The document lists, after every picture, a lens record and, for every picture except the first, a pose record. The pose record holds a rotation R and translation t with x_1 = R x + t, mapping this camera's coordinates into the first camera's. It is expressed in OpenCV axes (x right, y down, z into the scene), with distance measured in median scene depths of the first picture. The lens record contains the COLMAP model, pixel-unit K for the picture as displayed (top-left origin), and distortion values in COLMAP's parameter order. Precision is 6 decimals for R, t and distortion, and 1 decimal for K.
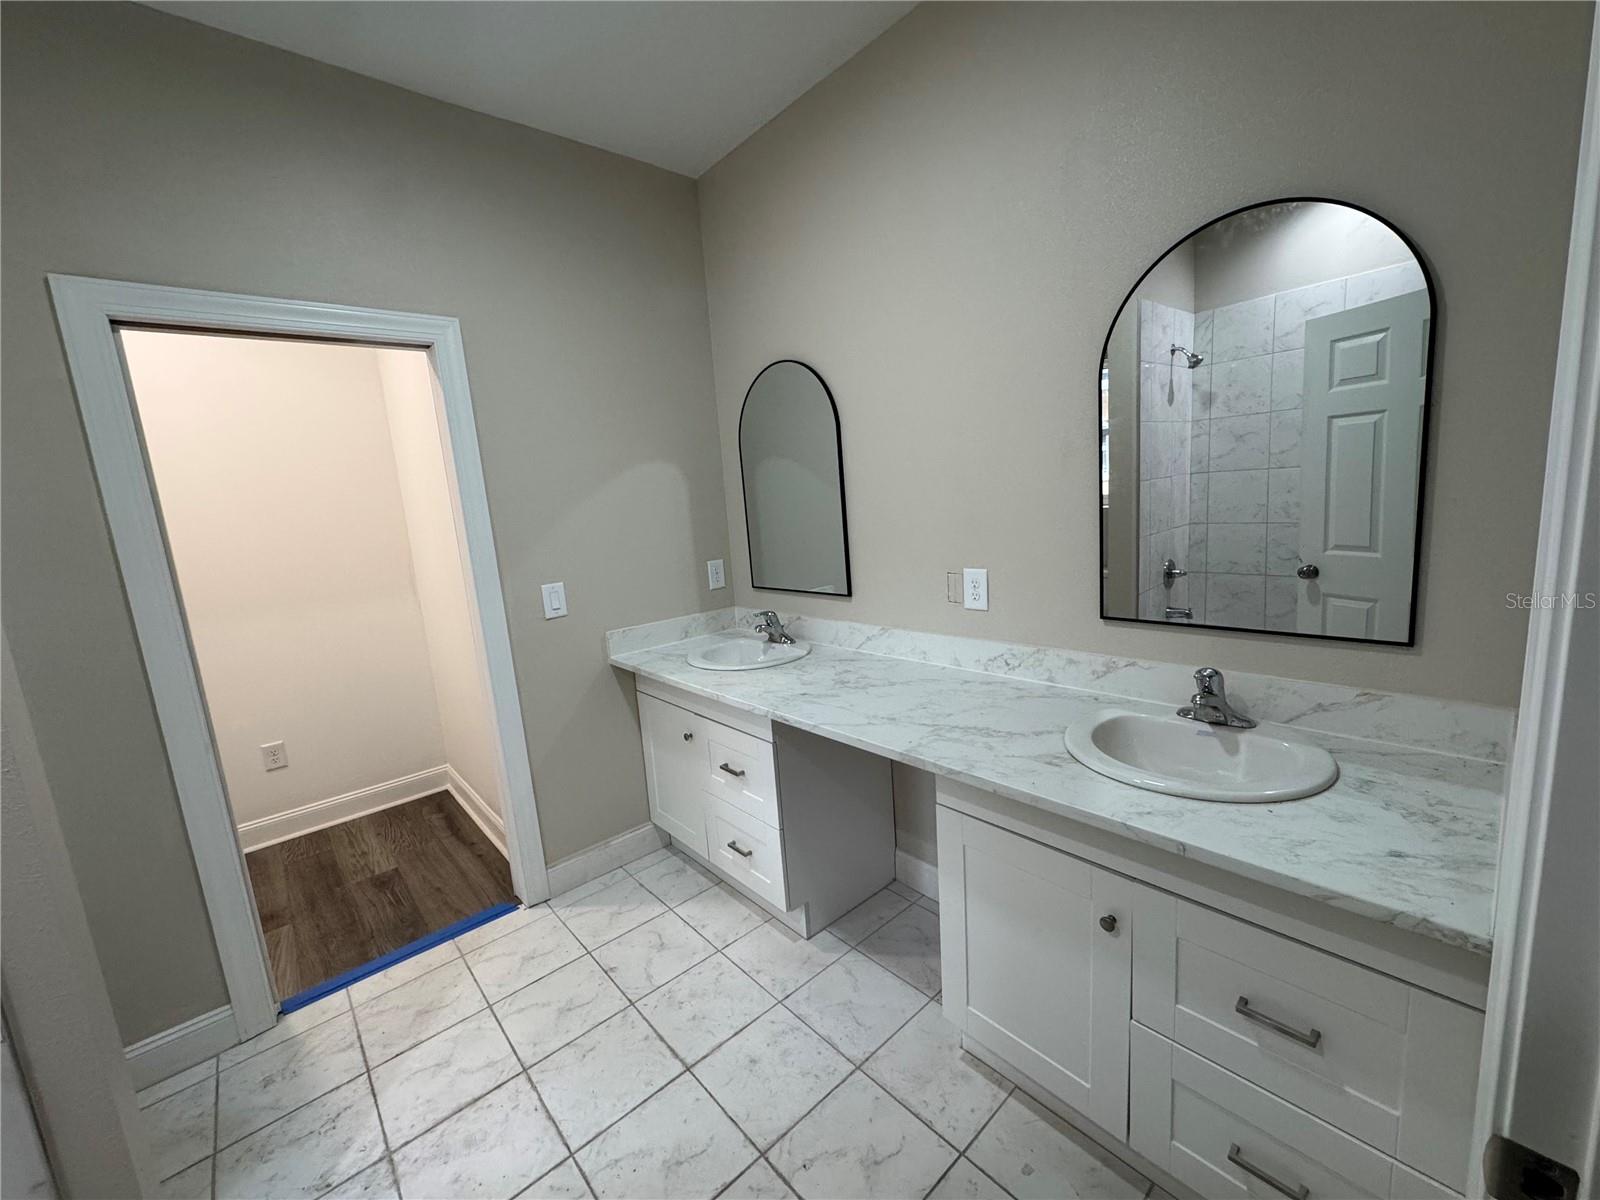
lens RADIAL K [[637.2, 0, 799.1], [0, 637.2, 598.5], [0, 0, 1]] dist [-0.000824, 0.000032]
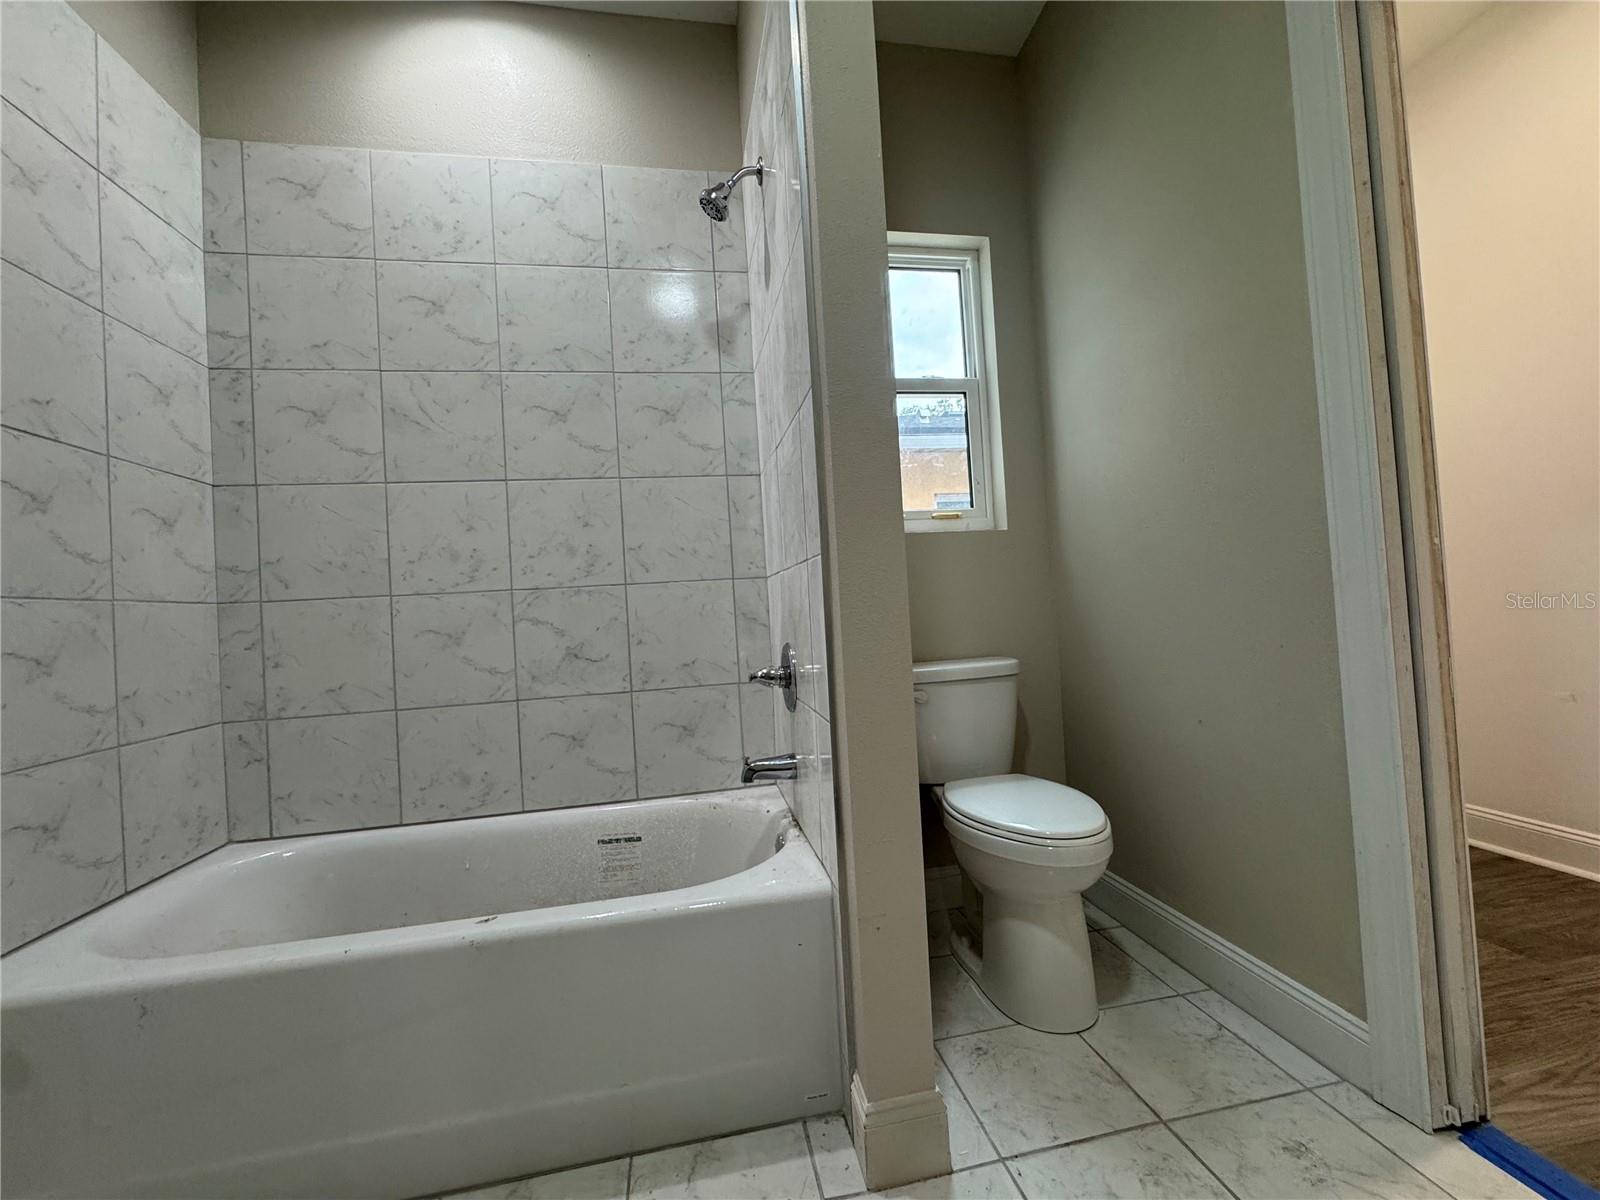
lens RADIAL K [[637.2, 0, 798.8], [0, 637.2, 598.2], [0, 0, 1]] dist [-0.000824, 0.000032]
pose [[-0.507863, 0.085903, -0.857144, -0.102934], [-0.040480, 0.991536, 0.123357, 0.171356], [0.860486, 0.097346, -0.500088, 0.858454]]
